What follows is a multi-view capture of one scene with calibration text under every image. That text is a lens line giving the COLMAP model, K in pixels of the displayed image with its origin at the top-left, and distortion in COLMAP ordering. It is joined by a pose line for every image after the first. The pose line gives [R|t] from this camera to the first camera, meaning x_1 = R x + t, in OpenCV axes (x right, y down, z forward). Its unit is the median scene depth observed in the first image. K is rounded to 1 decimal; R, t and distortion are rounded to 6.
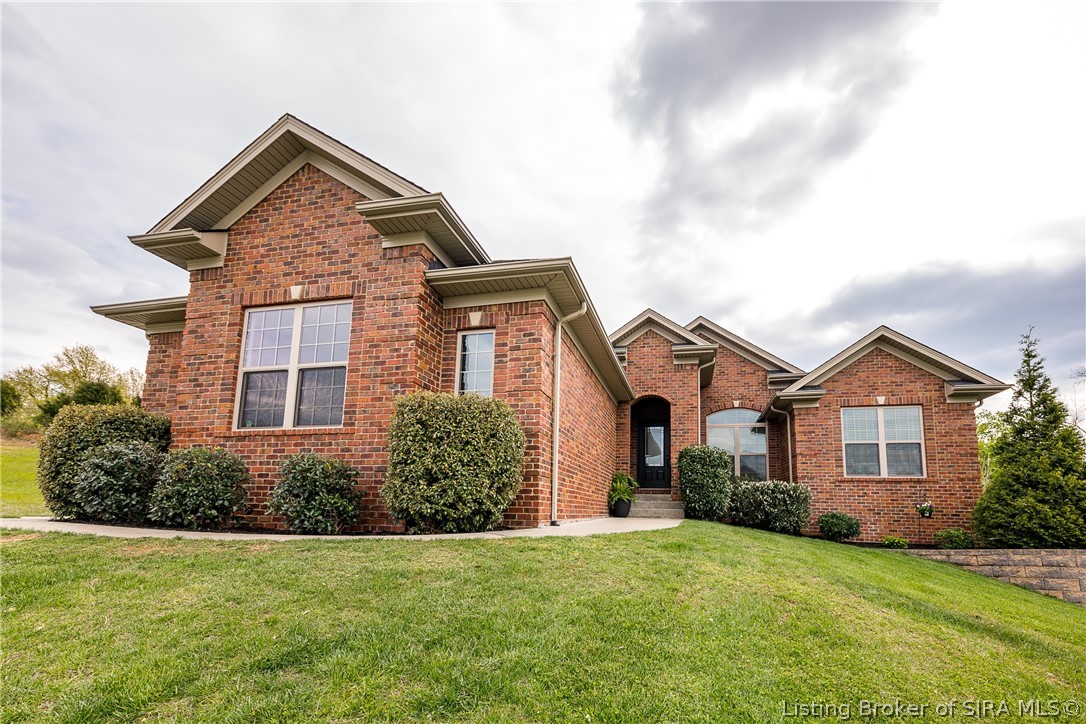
lens RADIAL K [[441.4, 0, 577.7], [0, 441.4, 462.6], [0, 0, 1]] dist [0.003943, -0.000272]
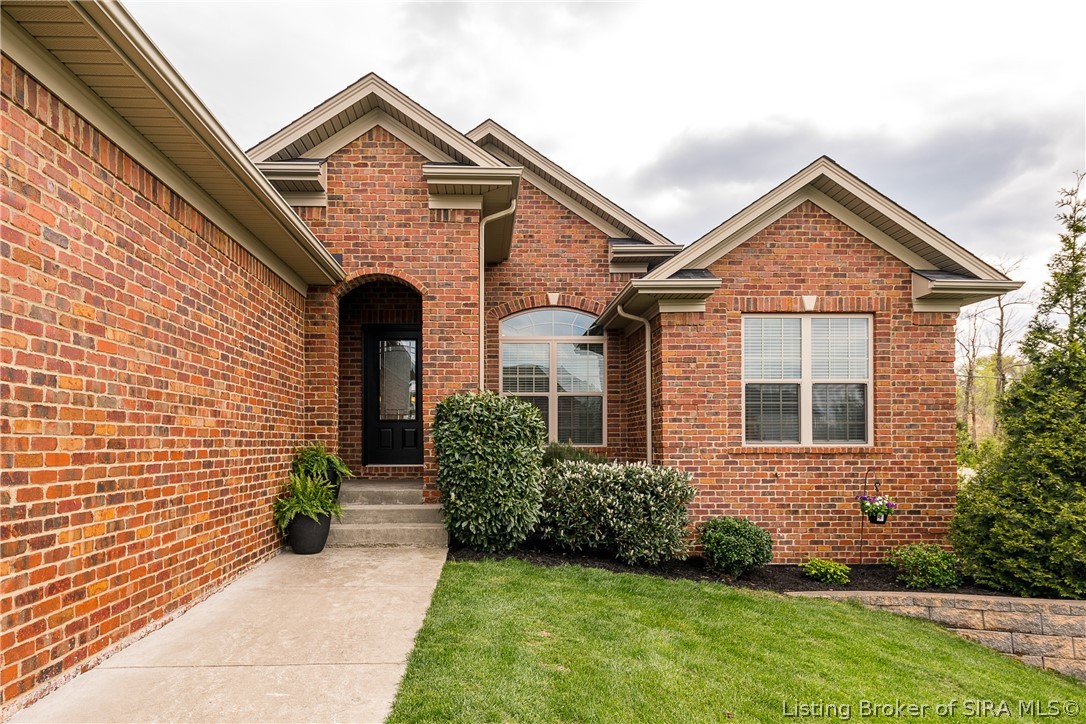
lens RADIAL K [[600.4, 0, 477.1], [0, 600.4, 435.9], [0, 0, 1]] dist [0.001405, 0.002708]
pose [[0.972834, -0.019093, 0.230715, 0.130414], [-0.006007, 0.994176, 0.107605, -0.060404], [-0.231426, -0.106068, 0.967053, 0.397680]]
